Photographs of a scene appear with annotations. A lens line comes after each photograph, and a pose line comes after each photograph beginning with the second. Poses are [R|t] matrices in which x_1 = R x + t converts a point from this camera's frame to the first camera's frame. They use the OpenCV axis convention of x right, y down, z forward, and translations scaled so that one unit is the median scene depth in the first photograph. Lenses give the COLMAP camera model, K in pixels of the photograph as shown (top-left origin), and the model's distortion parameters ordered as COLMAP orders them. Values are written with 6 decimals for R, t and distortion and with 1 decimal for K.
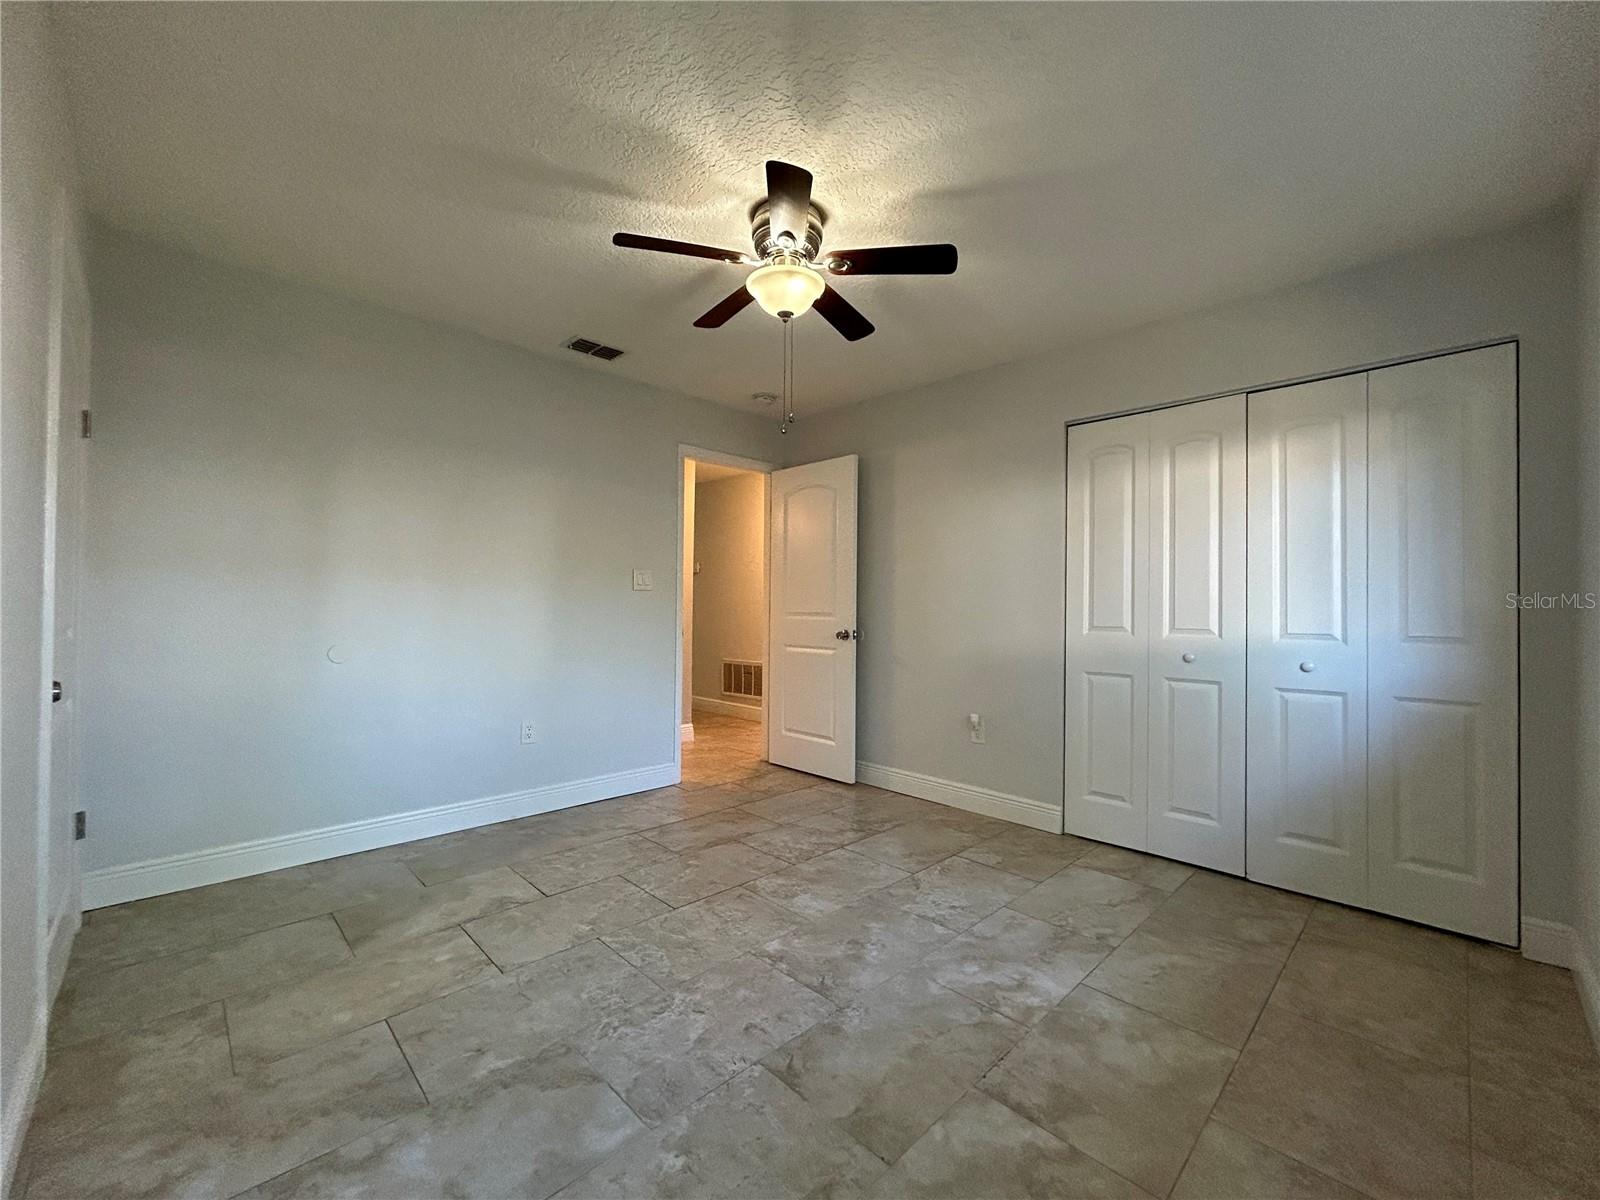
lens RADIAL K [[651.9, 0, 800.0], [0, 651.9, 600.0], [0, 0, 1]] dist [-0.001475, 0.000054]
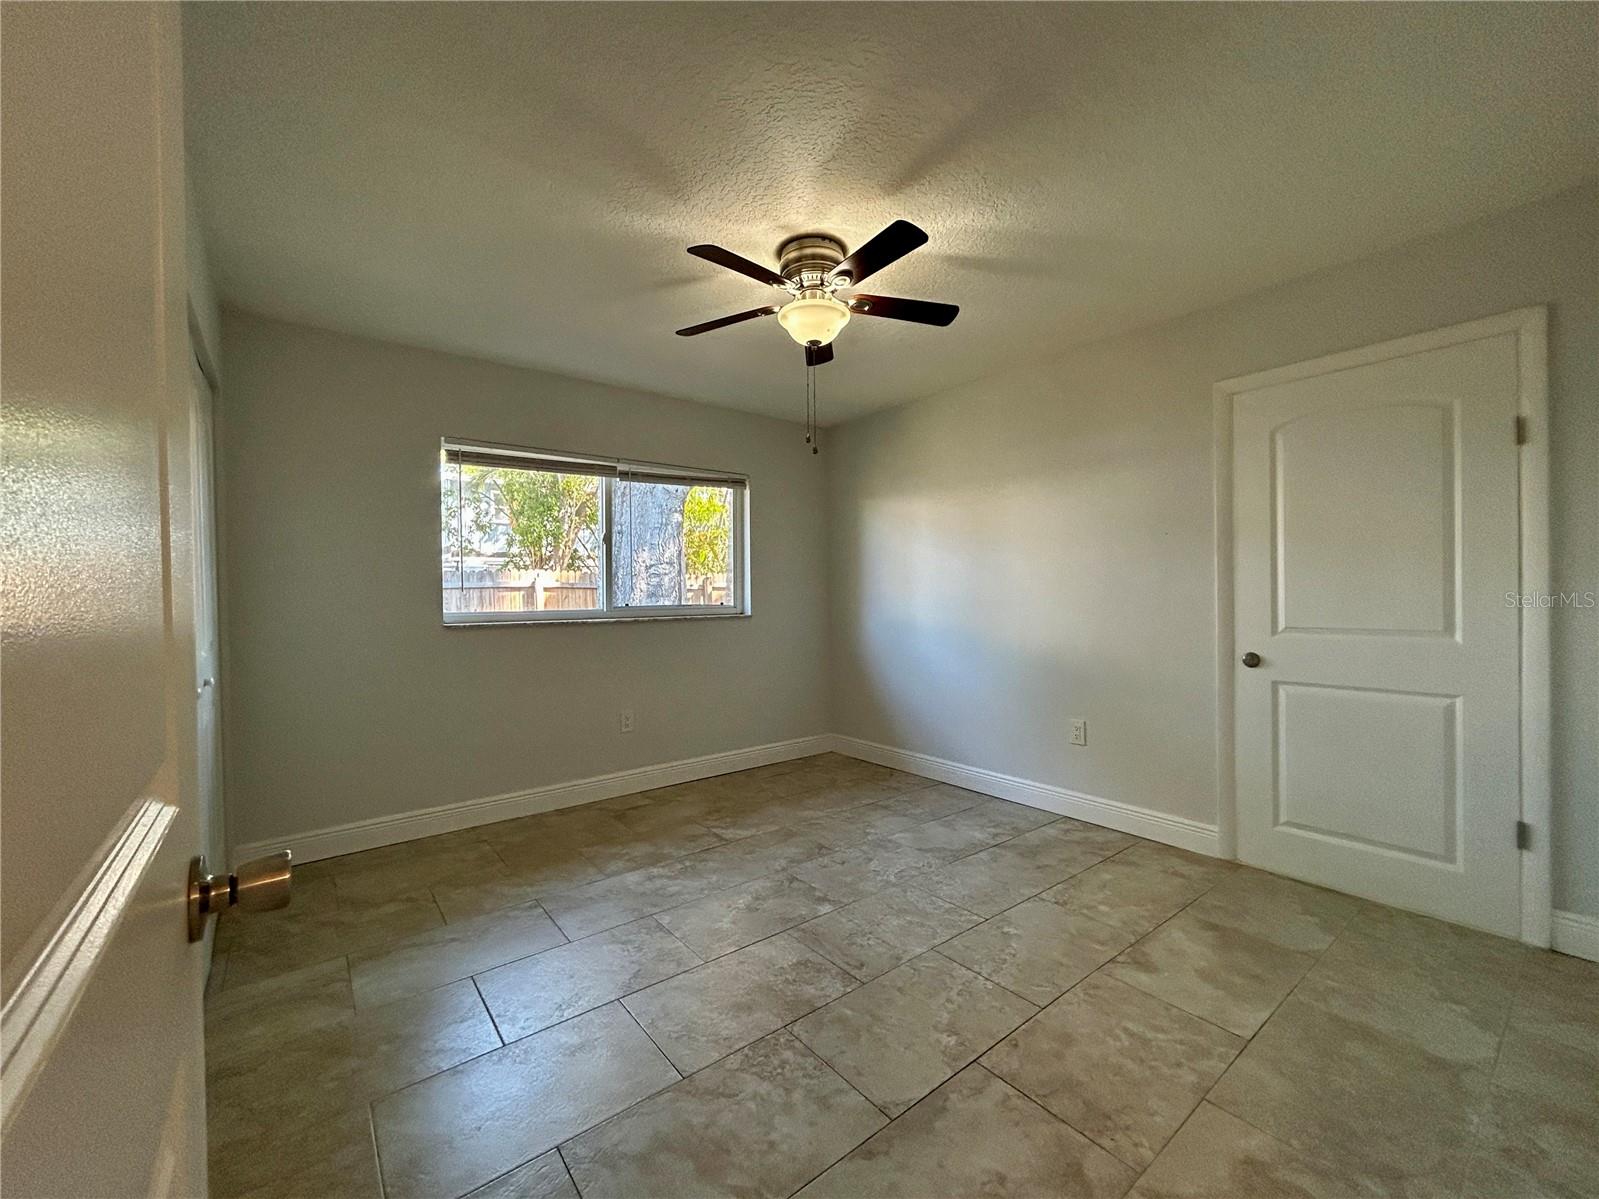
lens RADIAL K [[651.5, 0, 799.5], [0, 651.5, 599.5], [0, 0, 1]] dist [-0.001475, 0.000054]
pose [[-0.993631, -0.002033, 0.112668, -0.130998], [-0.001924, 0.999998, 0.001078, -0.013679], [-0.112670, 0.000855, -0.993632, 2.258730]]
